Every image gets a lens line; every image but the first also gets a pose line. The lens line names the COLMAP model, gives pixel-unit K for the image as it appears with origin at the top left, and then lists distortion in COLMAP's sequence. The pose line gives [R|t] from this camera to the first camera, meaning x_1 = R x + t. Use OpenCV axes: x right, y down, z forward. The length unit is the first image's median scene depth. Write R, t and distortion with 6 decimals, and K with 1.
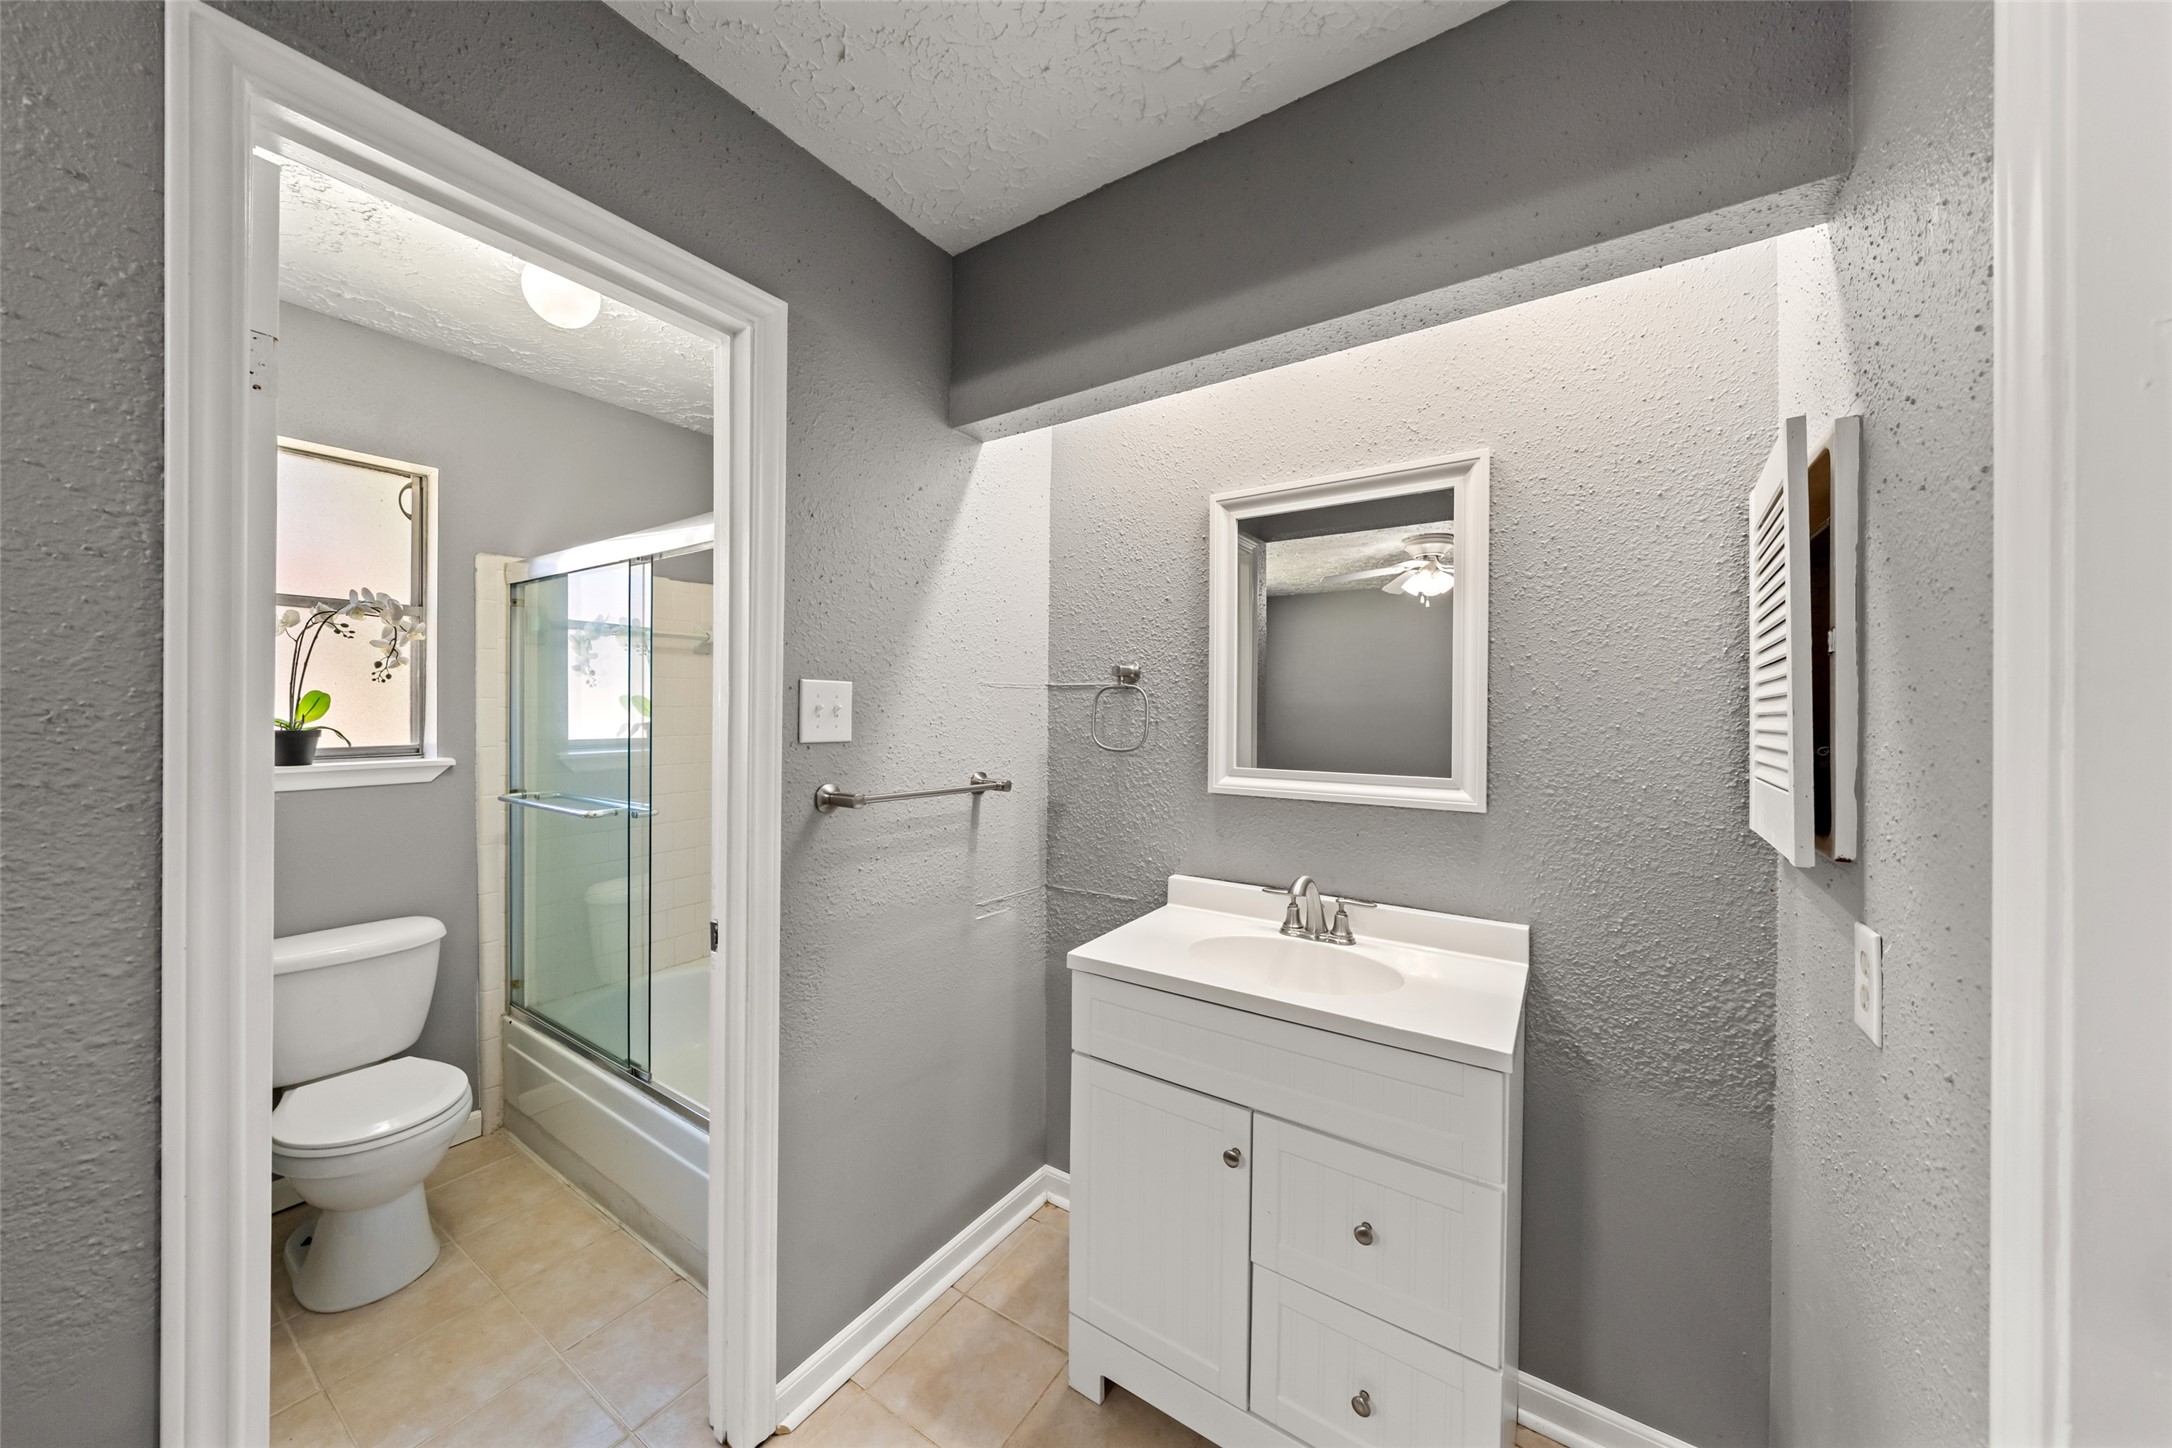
lens RADIAL K [[739.7, 0, 1078.8], [0, 739.7, 703.7], [0, 0, 1]] dist [-0.003167, 0.000465]
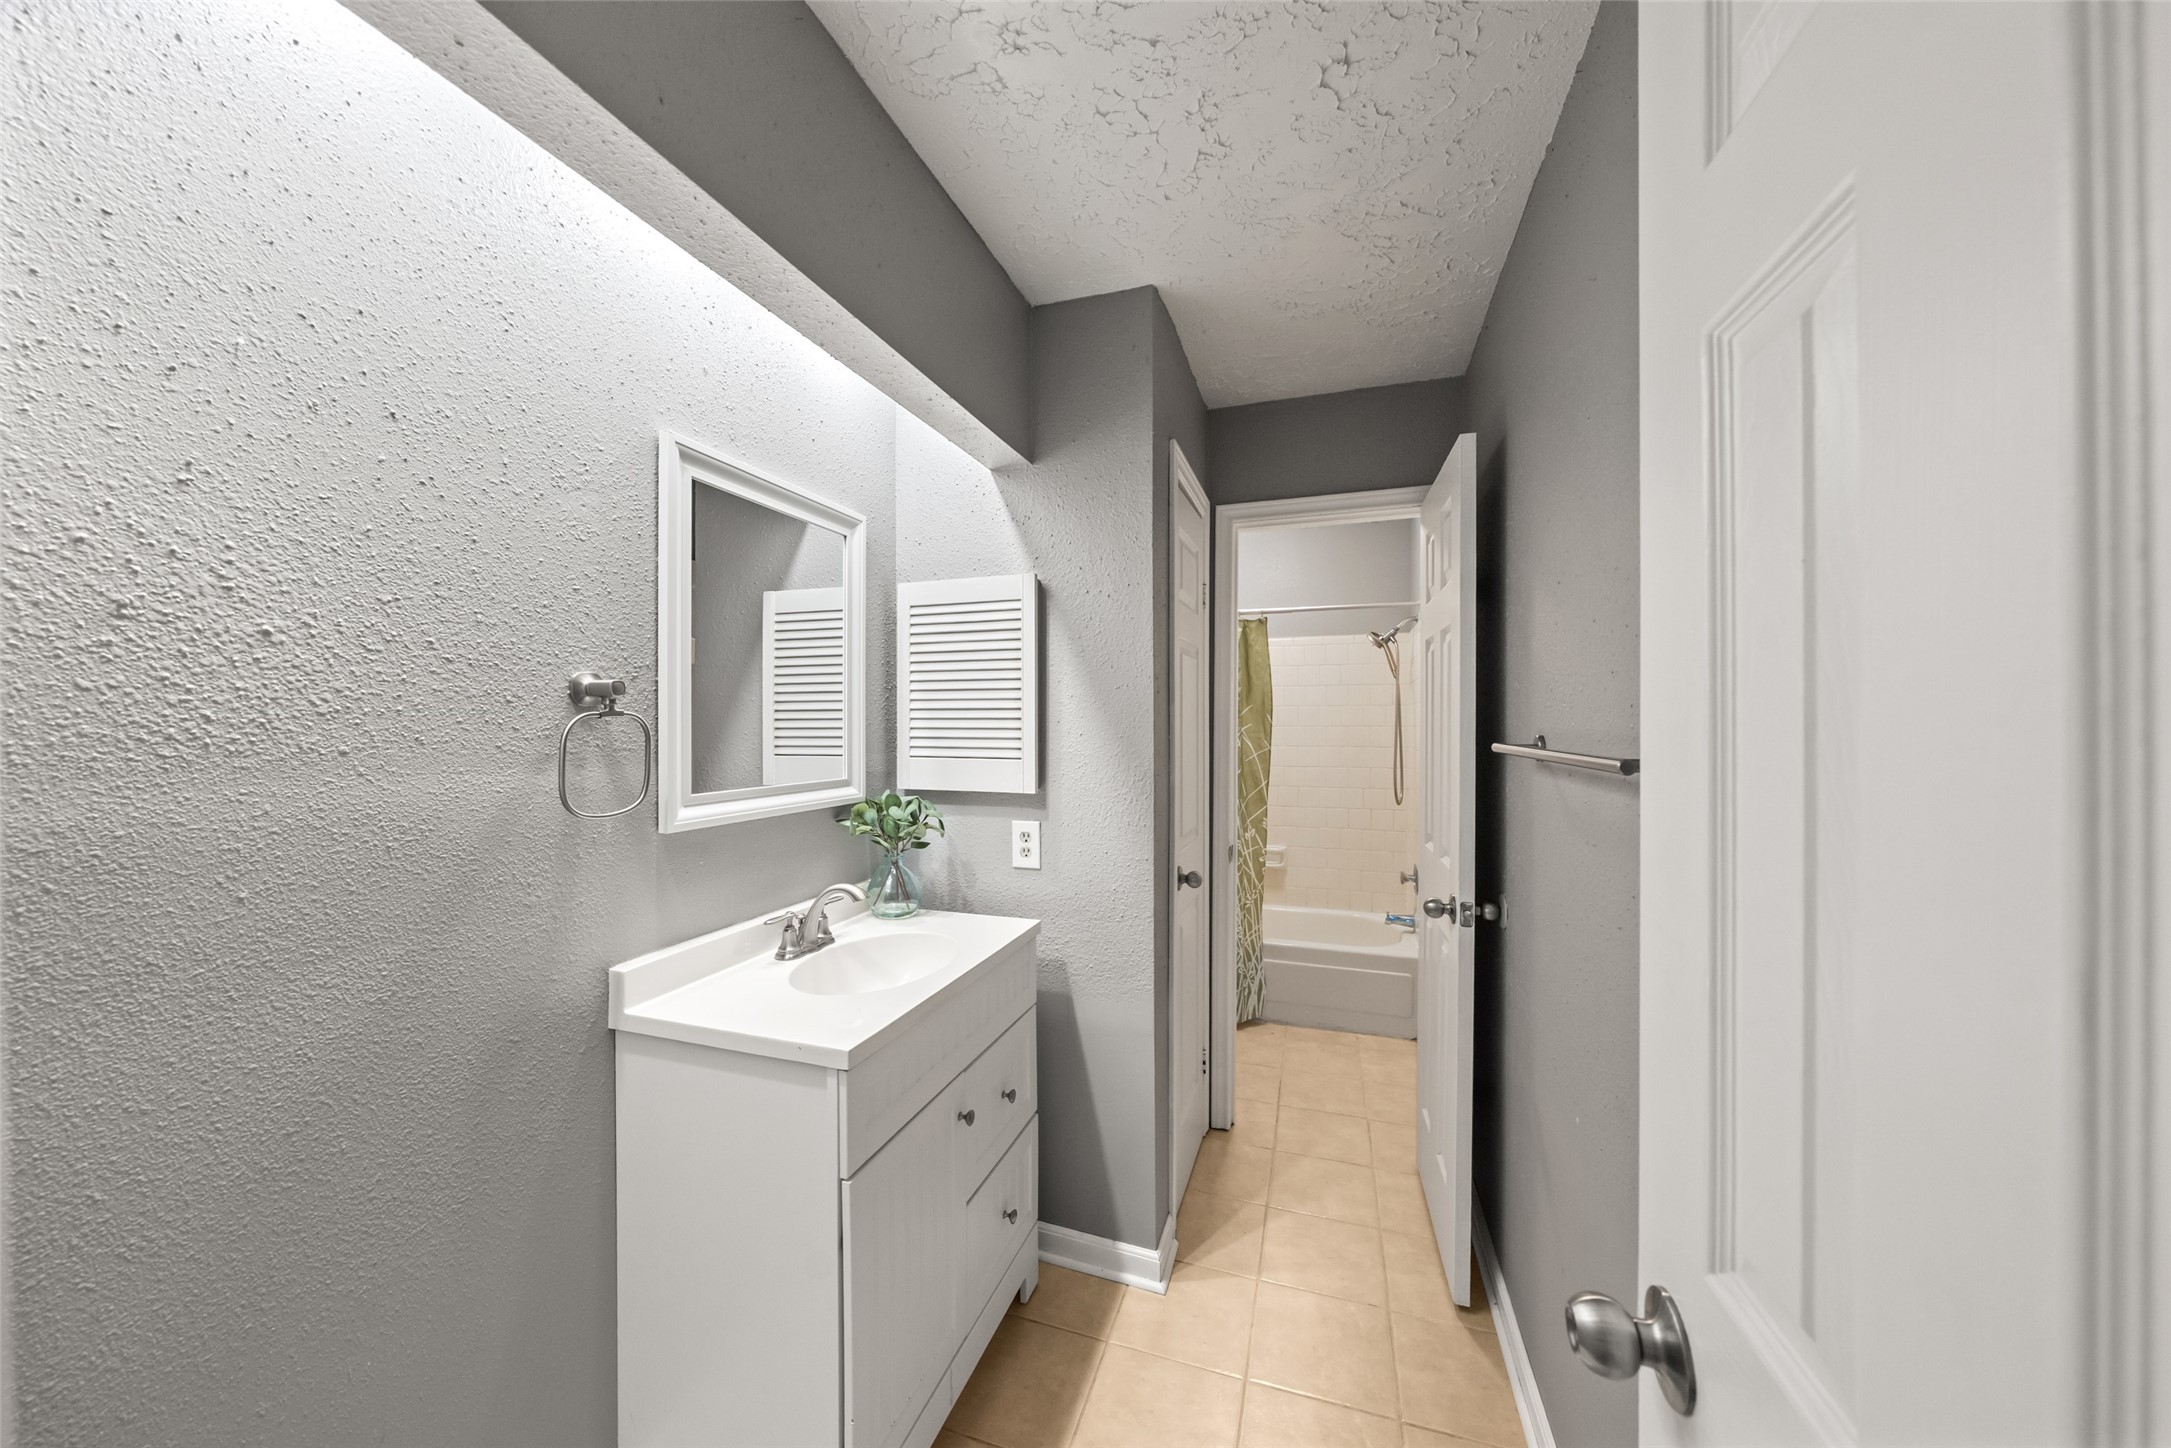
lens RADIAL K [[739.4, 0, 1084.8], [0, 739.4, 722.8], [0, 0, 1]] dist [-0.003167, 0.000465]
pose [[-0.266950, -0.006141, 0.963691, -0.715797], [0.000109, 0.999979, 0.006402, 0.006026], [-0.963710, 0.001814, -0.266944, 0.890479]]
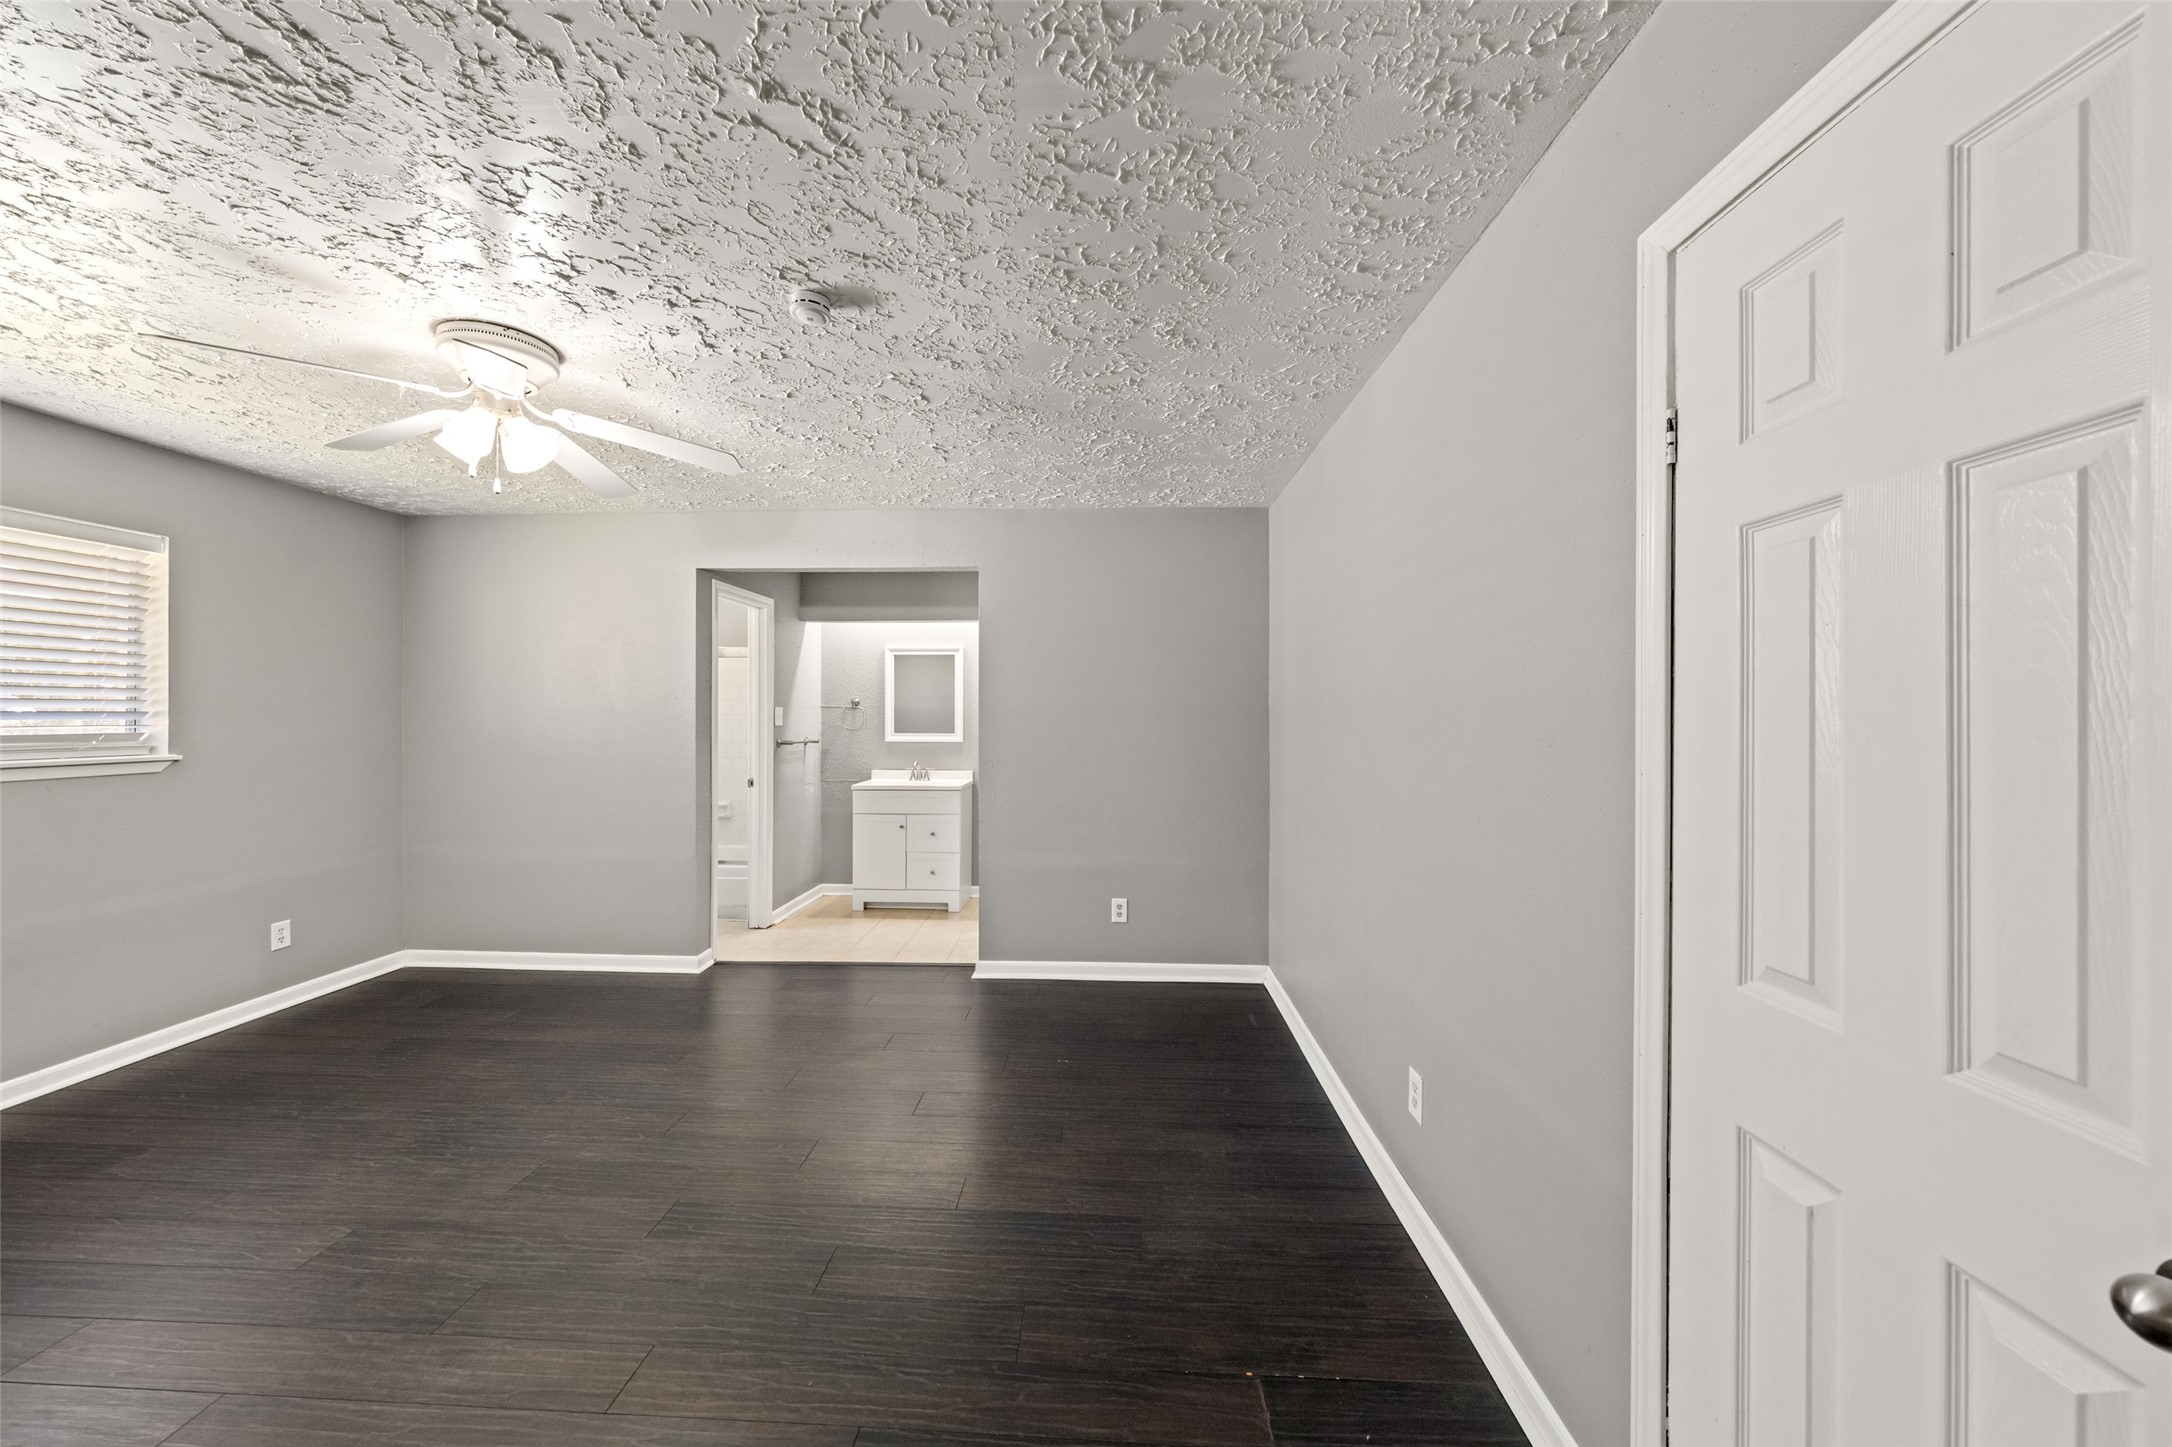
lens RADIAL K [[739.7, 0, 1089.3], [0, 739.7, 718.1], [0, 0, 1]] dist [-0.003167, 0.000465]
pose [[0.853113, -0.012749, 0.521570, -0.803865], [0.003159, 0.999809, 0.019272, -0.040721], [-0.521716, -0.014794, 0.852991, -2.370246]]
